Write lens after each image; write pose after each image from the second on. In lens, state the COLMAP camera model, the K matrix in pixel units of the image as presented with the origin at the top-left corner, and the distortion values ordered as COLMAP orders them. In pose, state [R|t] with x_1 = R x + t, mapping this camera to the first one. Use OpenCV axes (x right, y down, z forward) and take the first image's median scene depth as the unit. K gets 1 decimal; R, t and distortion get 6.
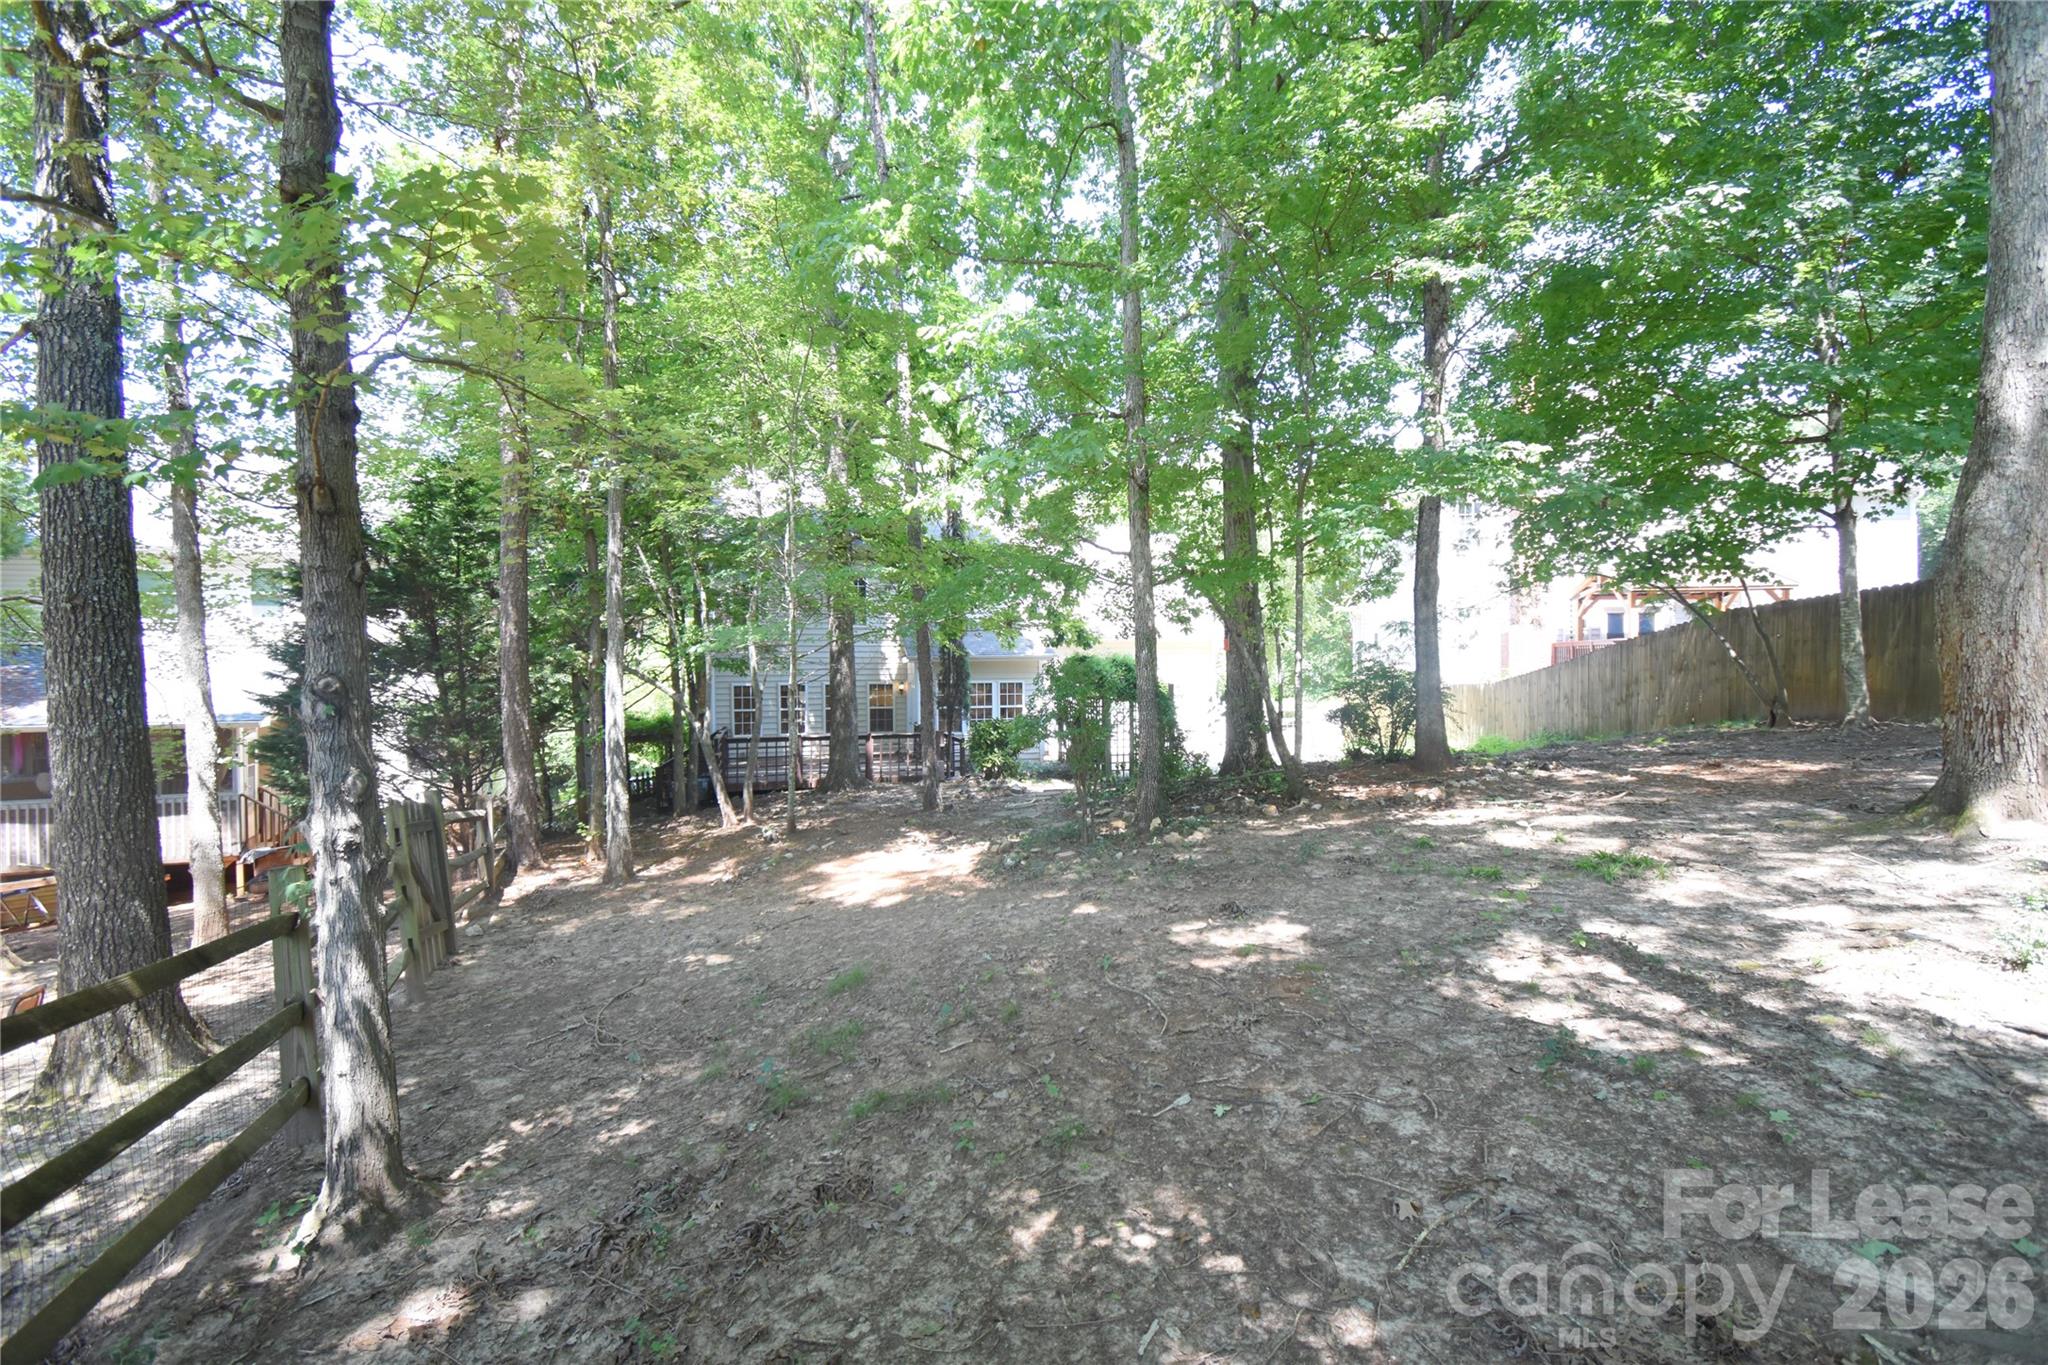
lens RADIAL K [[921.0, 0, 1024.0], [0, 921.0, 682.5], [0, 0, 1]] dist [-0.000662, -0.000266]
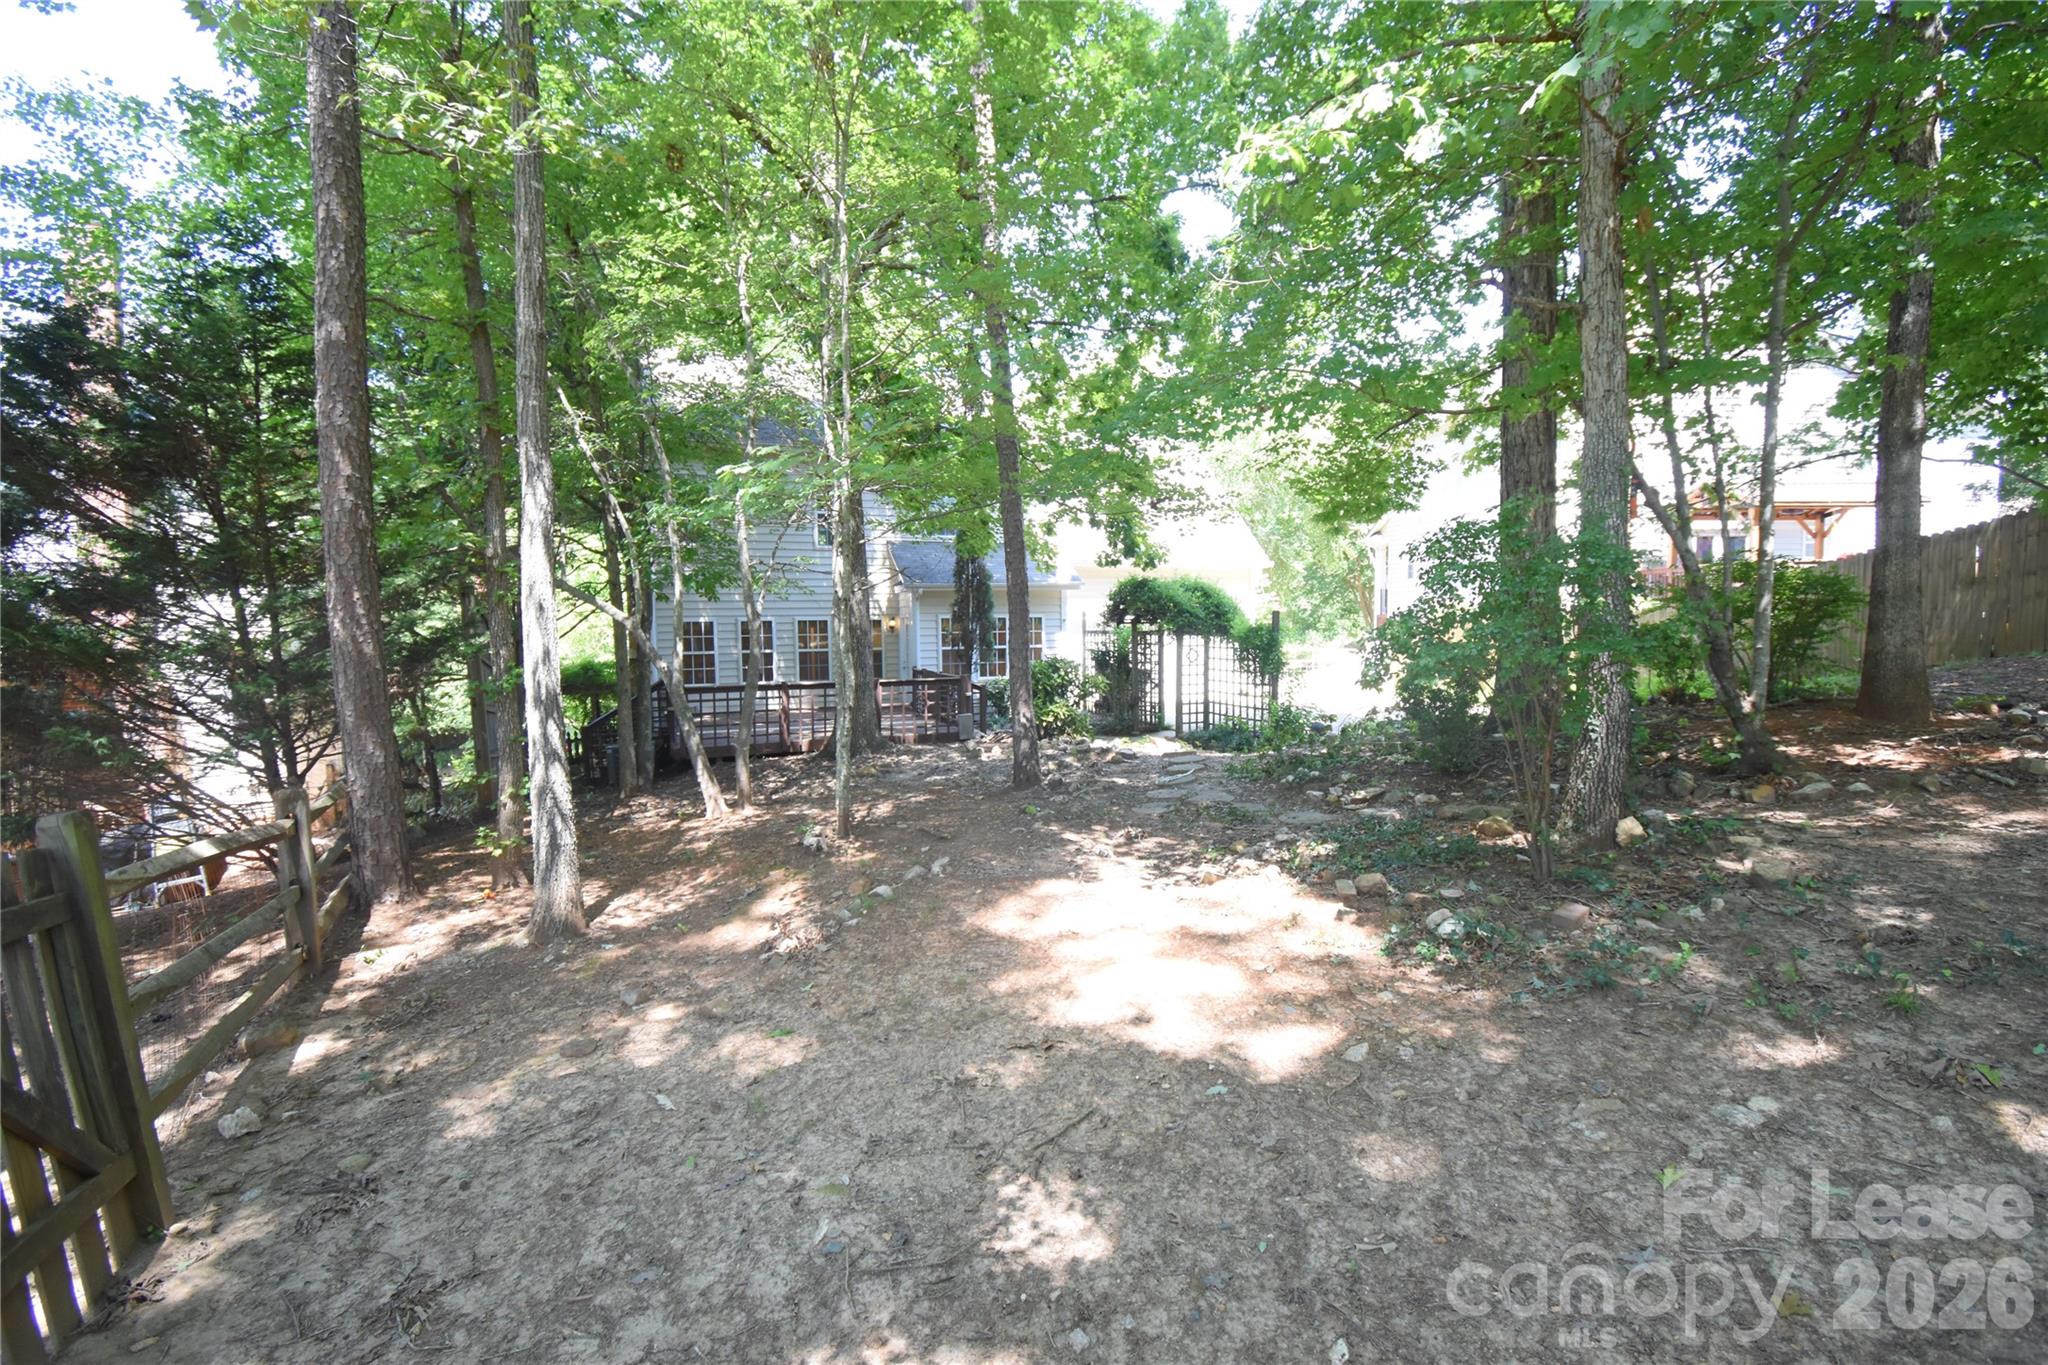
lens RADIAL K [[904.2, 0, 1025.5], [0, 904.2, 676.8], [0, 0, 1]] dist [0.024321, -0.025244]
pose [[0.995213, -0.012289, 0.096957, -0.136781], [0.007879, 0.998923, 0.045733, 0.023310], [-0.097414, -0.044750, 0.994237, 0.280586]]
